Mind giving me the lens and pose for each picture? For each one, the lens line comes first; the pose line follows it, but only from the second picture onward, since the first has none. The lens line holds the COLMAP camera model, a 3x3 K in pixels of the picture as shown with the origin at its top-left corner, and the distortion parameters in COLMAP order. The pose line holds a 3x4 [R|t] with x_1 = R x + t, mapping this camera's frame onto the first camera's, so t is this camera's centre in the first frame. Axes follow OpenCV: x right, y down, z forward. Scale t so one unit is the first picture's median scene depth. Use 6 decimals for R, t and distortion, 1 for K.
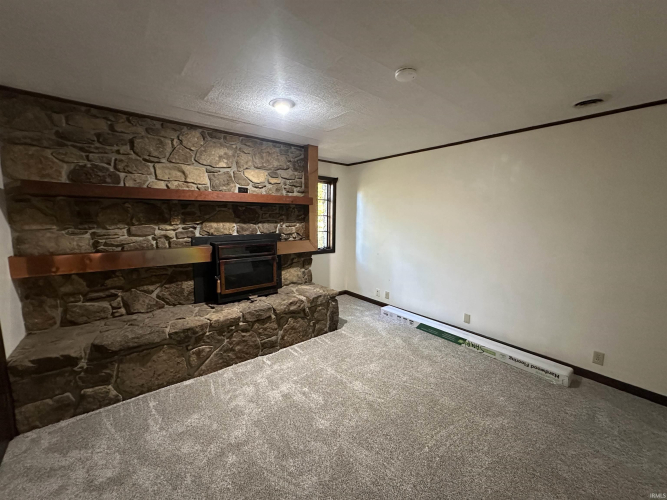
lens RADIAL K [[263.6, 0, 334.8], [0, 263.6, 247.5], [0, 0, 1]] dist [-0.000366, -0.000045]
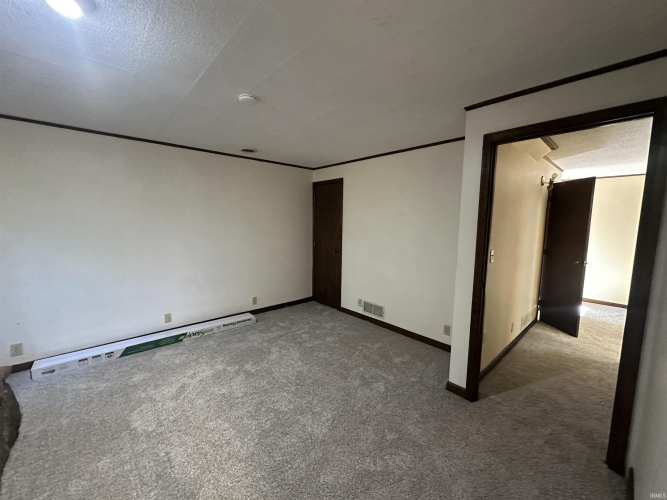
lens RADIAL K [[263.6, 0, 334.3], [0, 263.6, 251.2], [0, 0, 1]] dist [-0.000366, -0.000045]
pose [[-0.037516, -0.135940, 0.990006, -0.515371], [0.103054, 0.984895, 0.139143, -0.063781], [-0.993968, 0.107244, -0.022940, 0.367759]]
